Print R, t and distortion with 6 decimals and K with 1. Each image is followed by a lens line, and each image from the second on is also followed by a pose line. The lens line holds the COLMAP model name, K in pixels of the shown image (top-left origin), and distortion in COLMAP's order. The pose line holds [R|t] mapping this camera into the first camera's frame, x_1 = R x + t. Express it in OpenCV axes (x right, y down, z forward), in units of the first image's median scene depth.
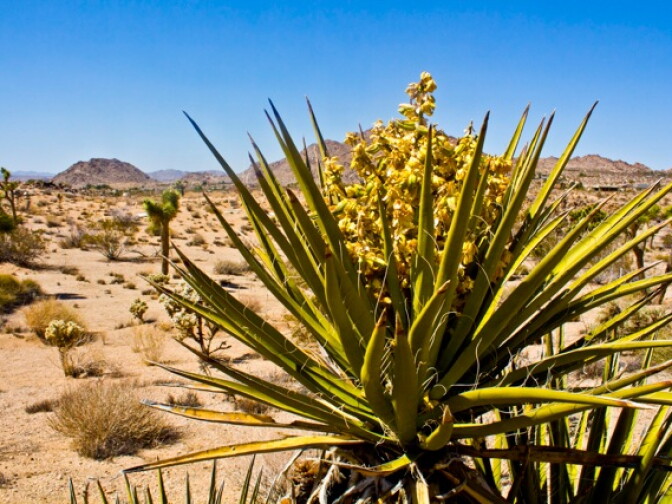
lens RADIAL K [[683.7, 0, 338.6], [0, 683.7, 251.4], [0, 0, 1]] dist [-0.162767, 0.143077]
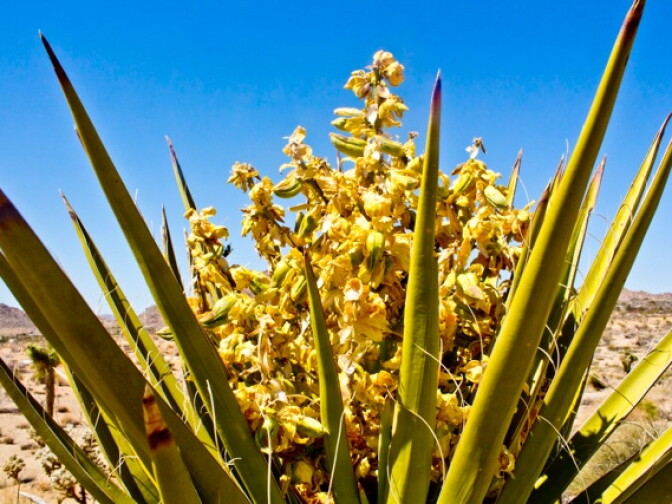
lens RADIAL K [[683.7, 0, 338.6], [0, 683.7, 251.4], [0, 0, 1]] dist [-0.162767, 0.143077]
pose [[0.988221, -0.016356, 0.152159, 0.011803], [0.046924, 0.978764, -0.199546, -0.006943], [-0.145664, 0.204335, 0.968003, 0.524833]]
